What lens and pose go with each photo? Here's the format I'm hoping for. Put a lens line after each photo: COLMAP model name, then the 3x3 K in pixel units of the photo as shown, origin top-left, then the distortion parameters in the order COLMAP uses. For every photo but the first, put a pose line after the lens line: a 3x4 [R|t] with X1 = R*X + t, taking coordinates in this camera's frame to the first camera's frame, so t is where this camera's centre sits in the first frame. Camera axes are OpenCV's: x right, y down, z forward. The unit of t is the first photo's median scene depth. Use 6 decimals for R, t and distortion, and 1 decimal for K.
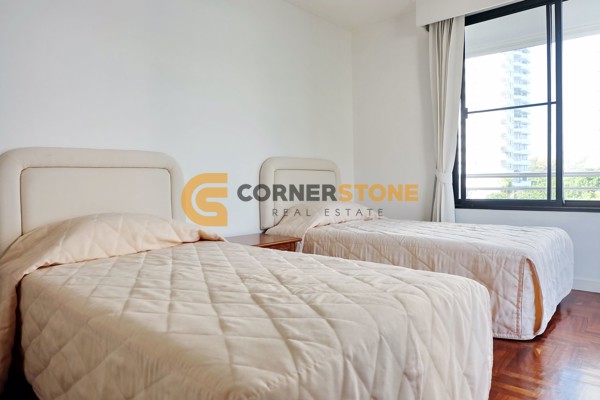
lens RADIAL K [[419.0, 0, 300.0], [0, 419.0, 200.0], [0, 0, 1]] dist [-0.007094, 0.000212]
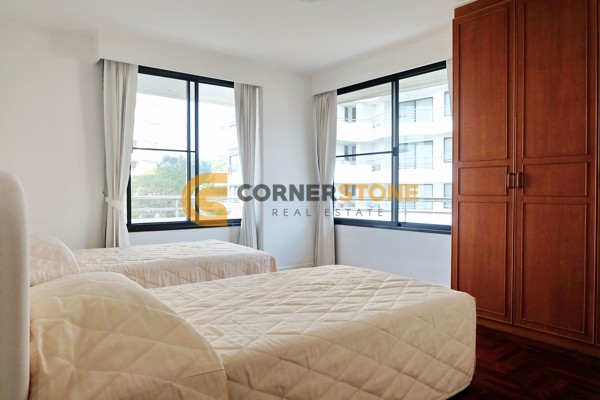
lens RADIAL K [[419.0, 0, 300.0], [0, 419.0, 200.0], [0, 0, 1]] dist [-0.007094, 0.000212]
pose [[0.174407, 0.002987, 0.984669, -0.764787], [0.034724, 0.999355, -0.009182, -0.047917], [-0.984061, 0.035793, 0.174191, 0.432771]]
